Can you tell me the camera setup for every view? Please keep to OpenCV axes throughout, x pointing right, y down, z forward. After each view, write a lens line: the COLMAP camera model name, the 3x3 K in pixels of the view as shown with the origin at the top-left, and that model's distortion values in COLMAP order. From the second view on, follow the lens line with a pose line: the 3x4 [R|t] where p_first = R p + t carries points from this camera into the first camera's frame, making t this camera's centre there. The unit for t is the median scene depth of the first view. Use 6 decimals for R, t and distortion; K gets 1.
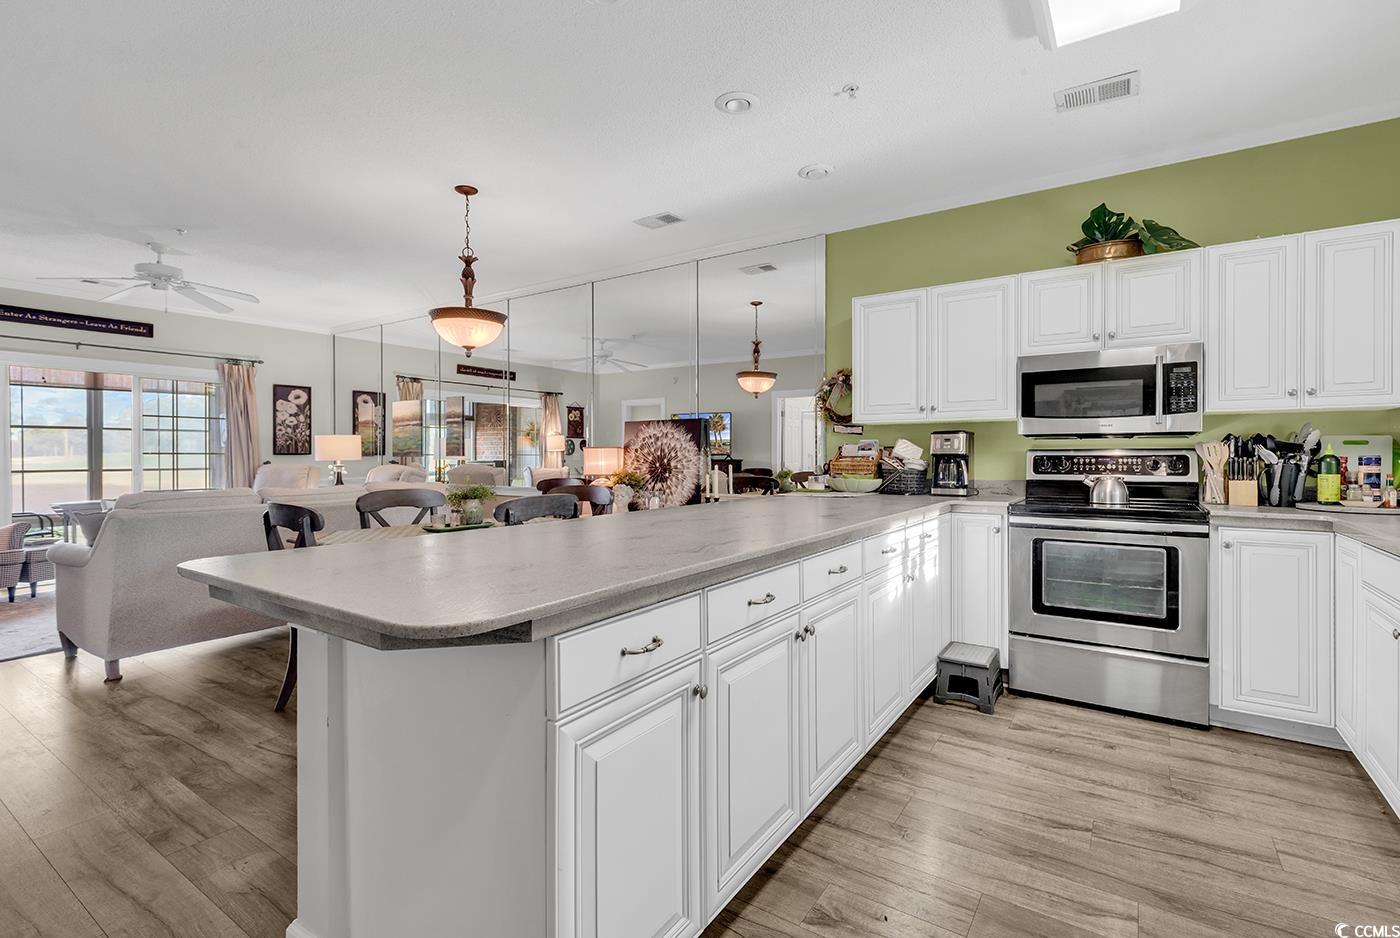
lens RADIAL K [[637.7, 0, 704.8], [0, 637.7, 459.1], [0, 0, 1]] dist [0.007274, 0.000113]
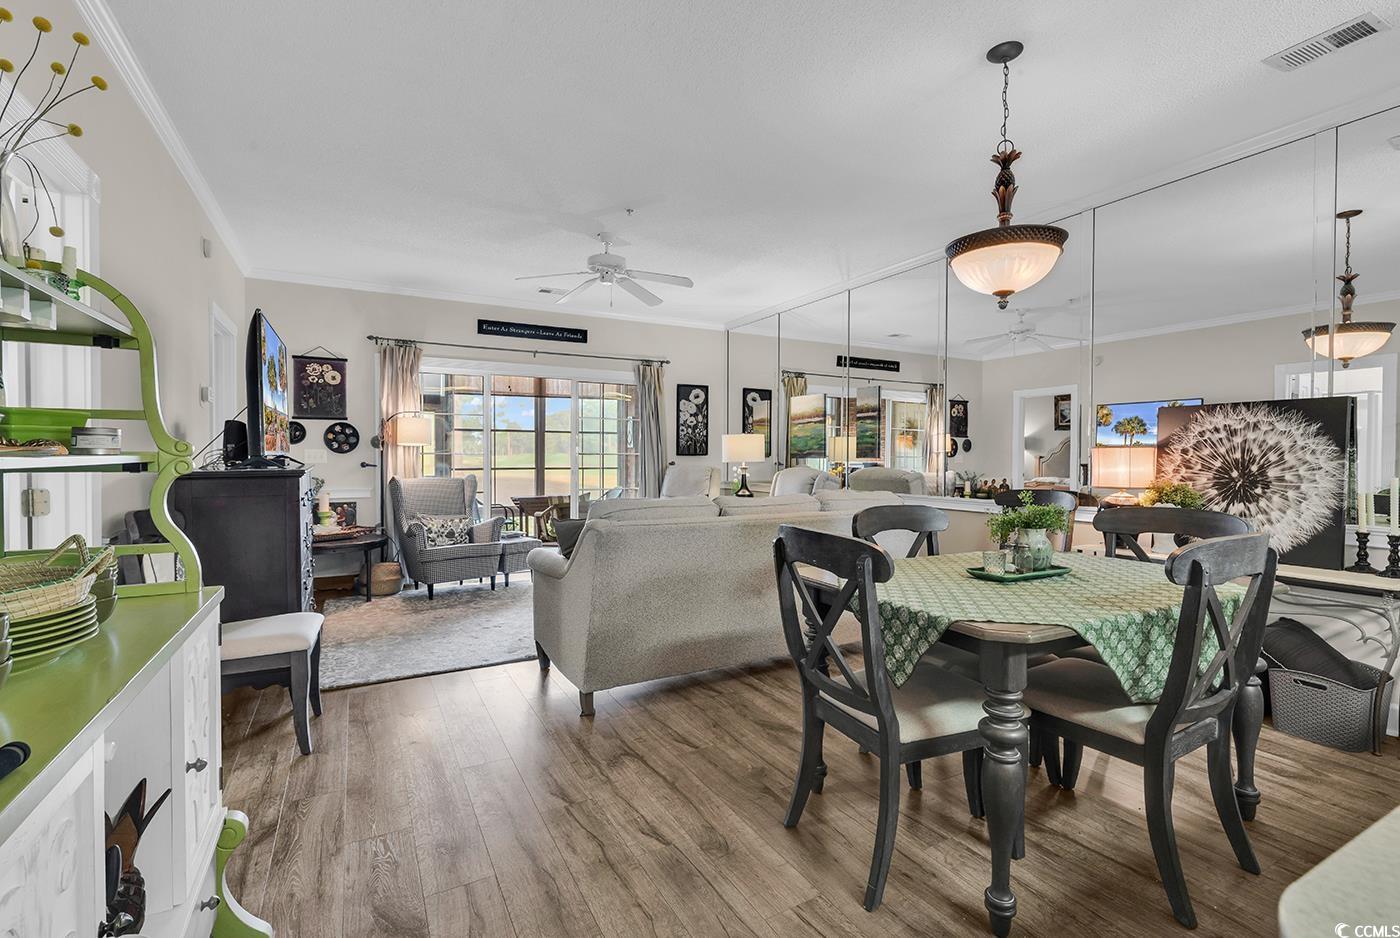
lens RADIAL K [[652.6, 0, 700.0], [0, 652.6, 469.0], [0, 0, 1]] dist [0.002858, 0.000282]
pose [[0.878558, 0.013918, -0.477433, -0.233519], [-0.007780, 0.999860, 0.014832, -0.001637], [0.477572, -0.009316, 0.878543, 0.188651]]
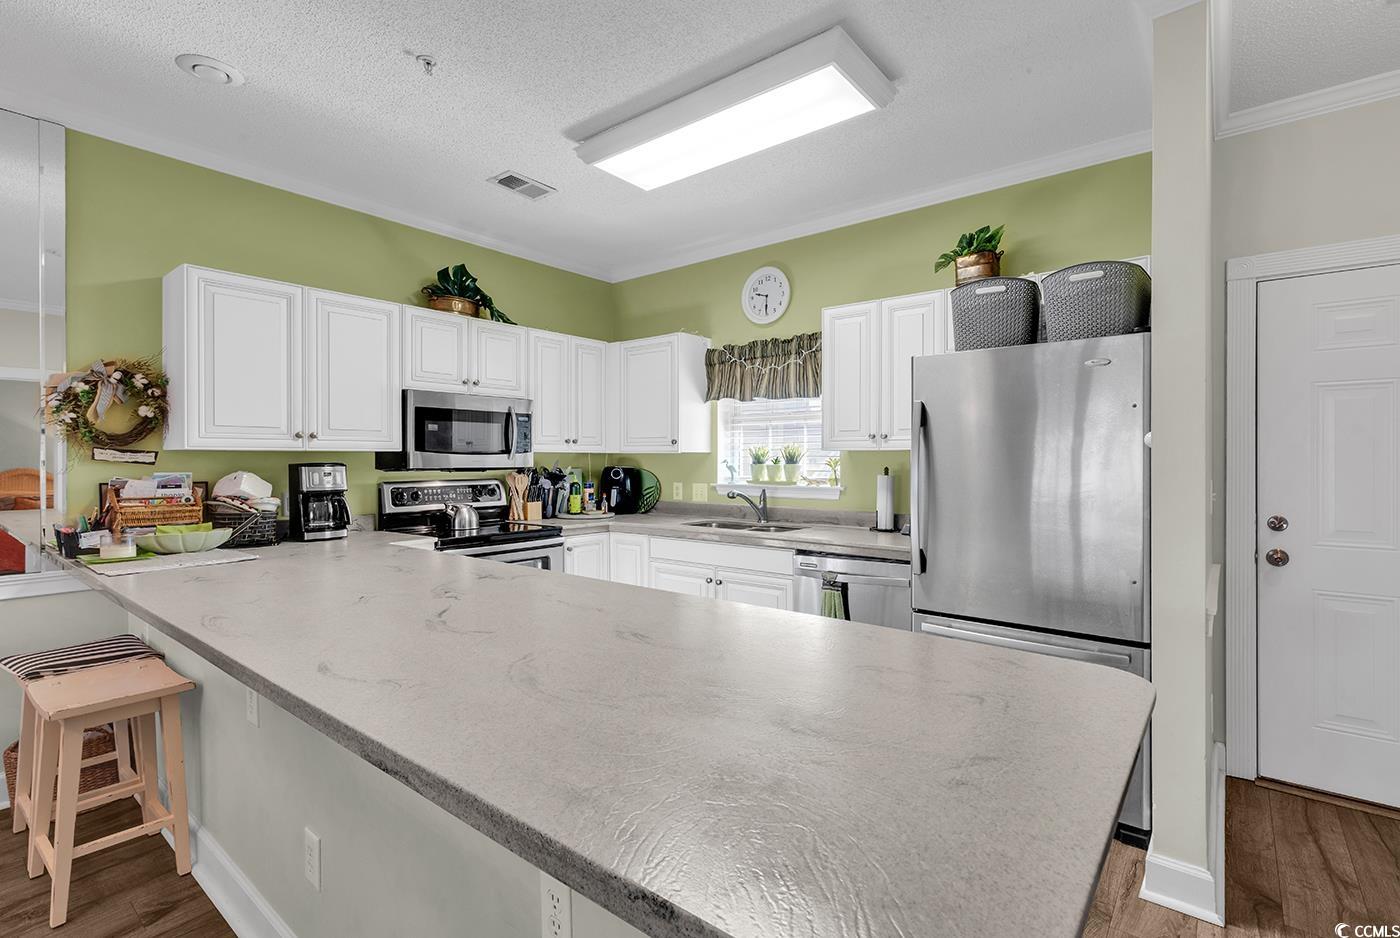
lens RADIAL K [[652.6, 0, 699.0], [0, 652.6, 453.6], [0, 0, 1]] dist [0.001784, 0.000073]
pose [[0.097820, 0.009769, 0.995156, -0.315792], [0.007715, 0.999914, -0.010574, -0.031899], [-0.995174, 0.008712, 0.097736, 0.310360]]
